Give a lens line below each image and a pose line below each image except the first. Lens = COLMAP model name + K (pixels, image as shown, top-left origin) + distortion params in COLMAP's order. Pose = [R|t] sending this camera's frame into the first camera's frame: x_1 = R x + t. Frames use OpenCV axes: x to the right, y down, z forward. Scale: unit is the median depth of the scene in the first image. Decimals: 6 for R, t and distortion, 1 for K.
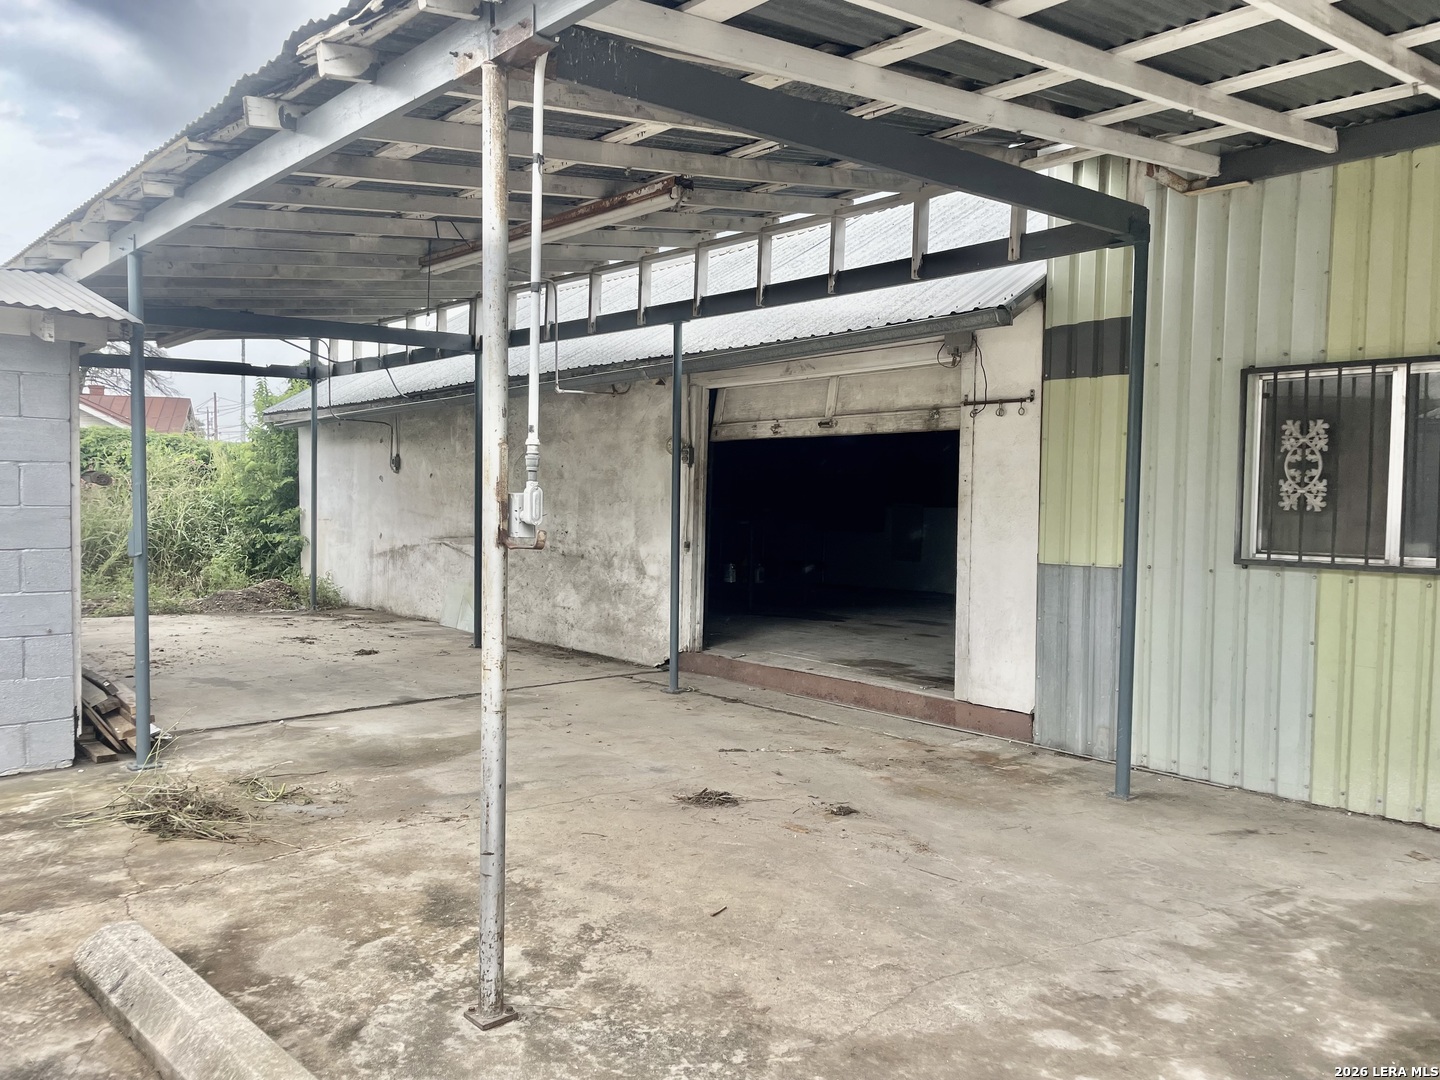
lens RADIAL K [[1088.7, 0, 722.4], [0, 1088.7, 541.1], [0, 0, 1]] dist [0.056864, -0.059895]
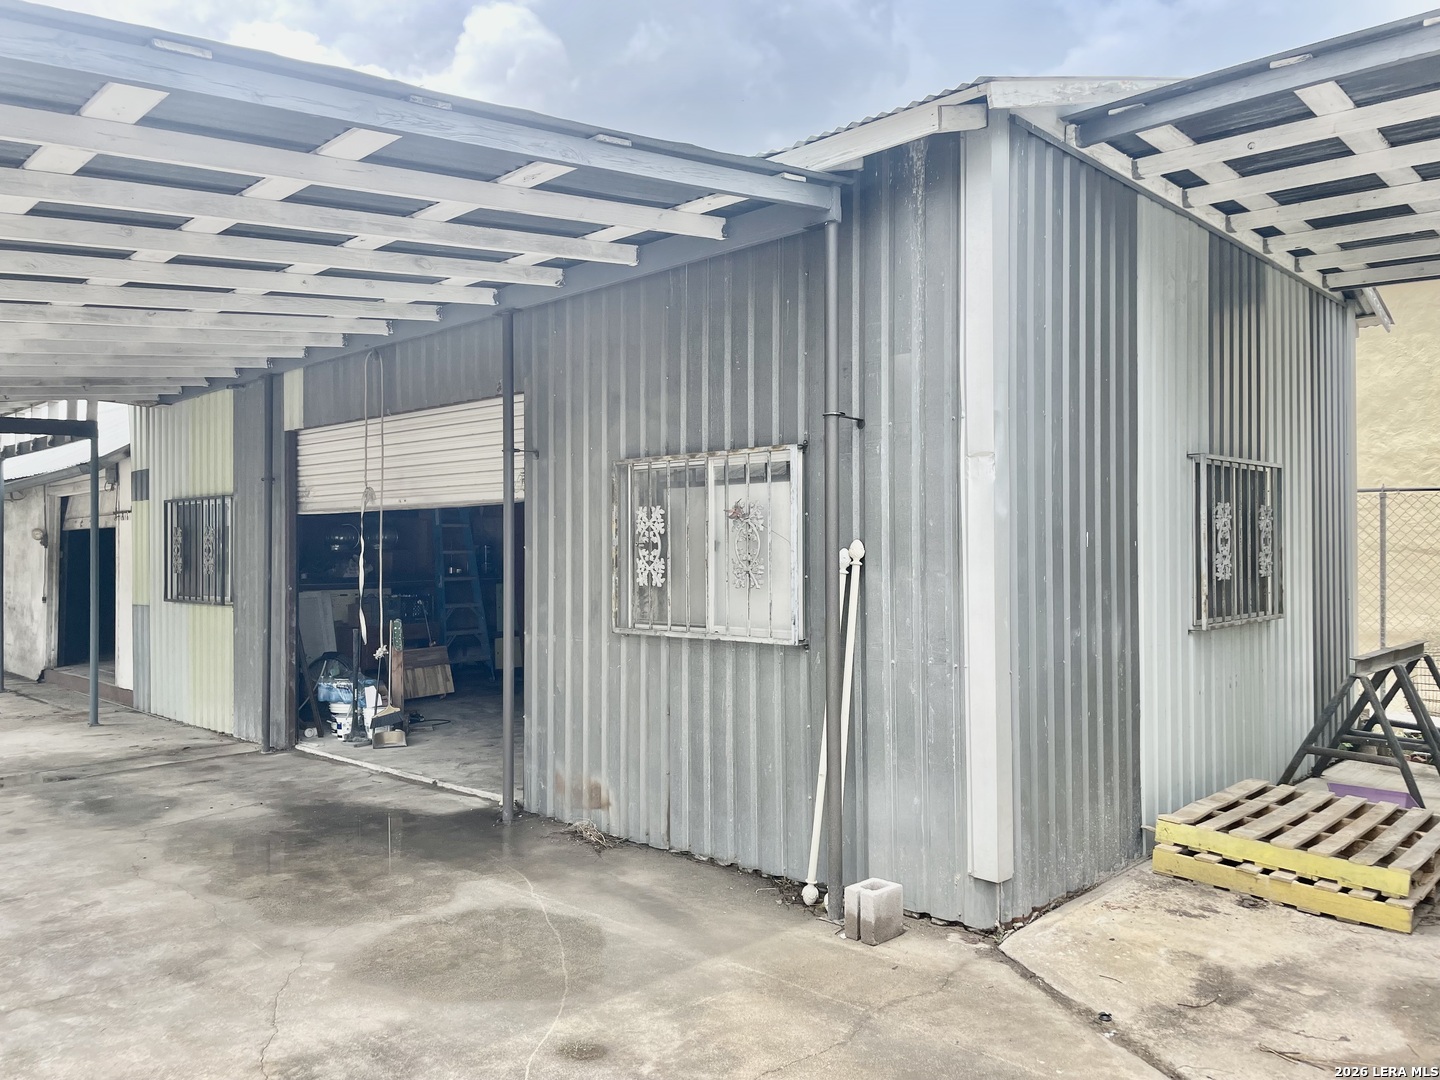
lens RADIAL K [[1088.7, 0, 722.4], [0, 1088.7, 534.3], [0, 0, 1]] dist [0.056864, -0.059895]
pose [[0.998065, -0.025495, 0.056707, 0.837798], [0.028318, 0.998370, -0.049548, 0.016264], [-0.055351, 0.051058, 0.997161, -0.606545]]
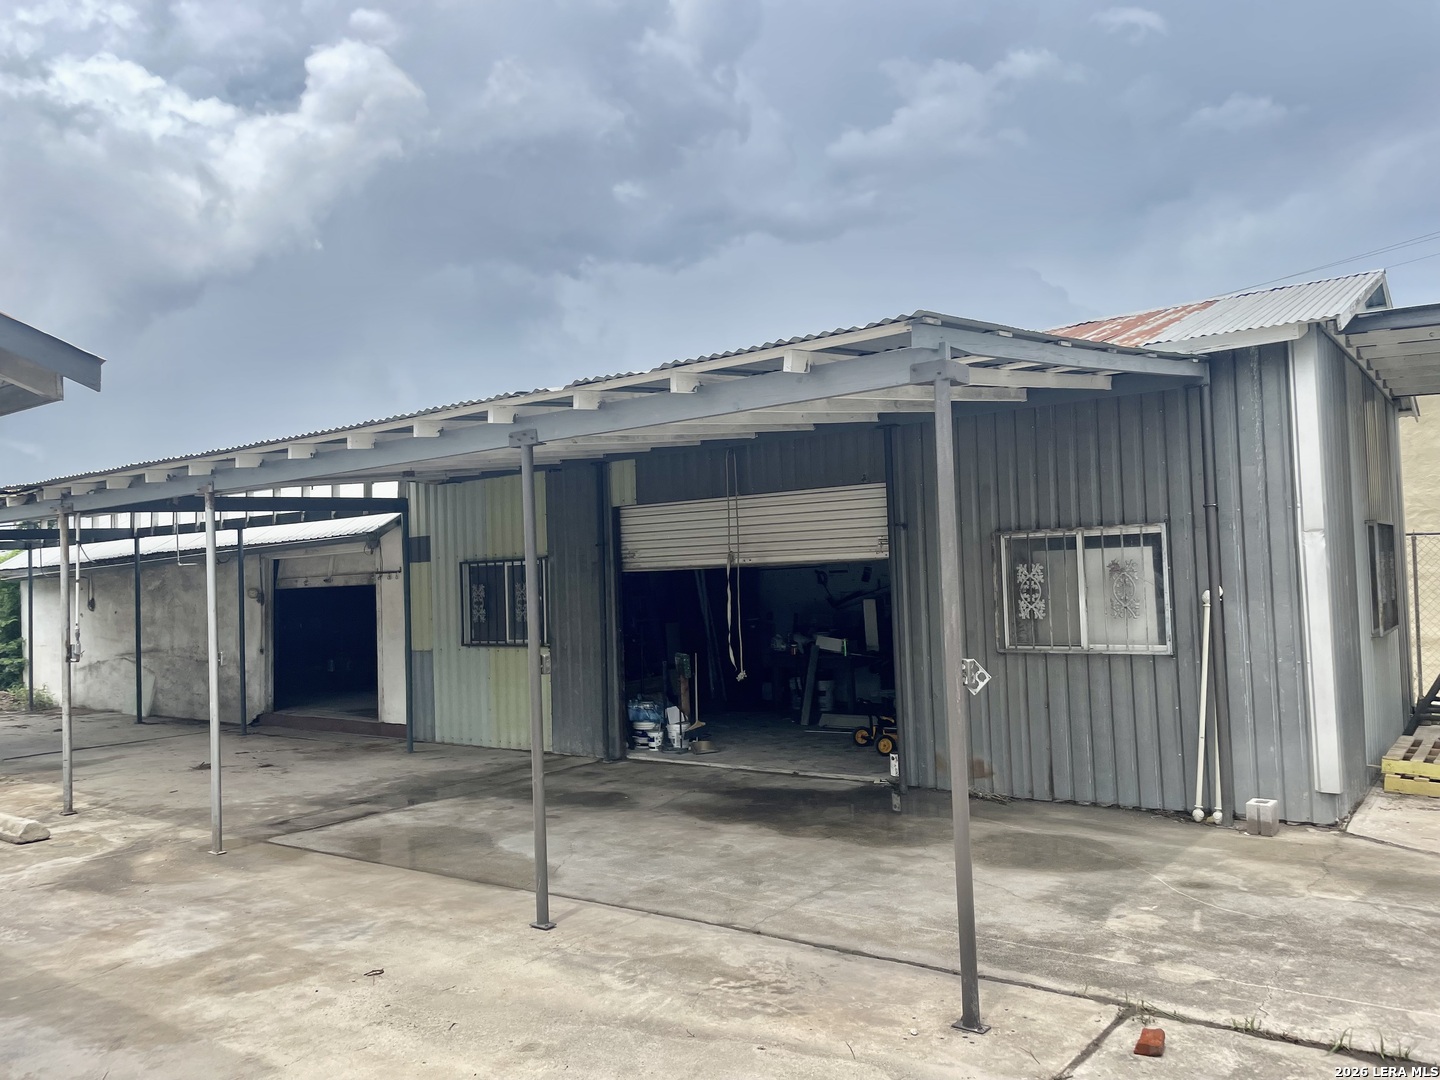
lens RADIAL K [[1088.7, 0, 723.5], [0, 1088.7, 536.9], [0, 0, 1]] dist [0.056864, -0.059895]
pose [[0.981947, -0.046179, 0.183435, 0.376613], [0.060432, 0.995508, -0.072885, -0.004911], [-0.179245, 0.082655, 0.980326, -0.852829]]
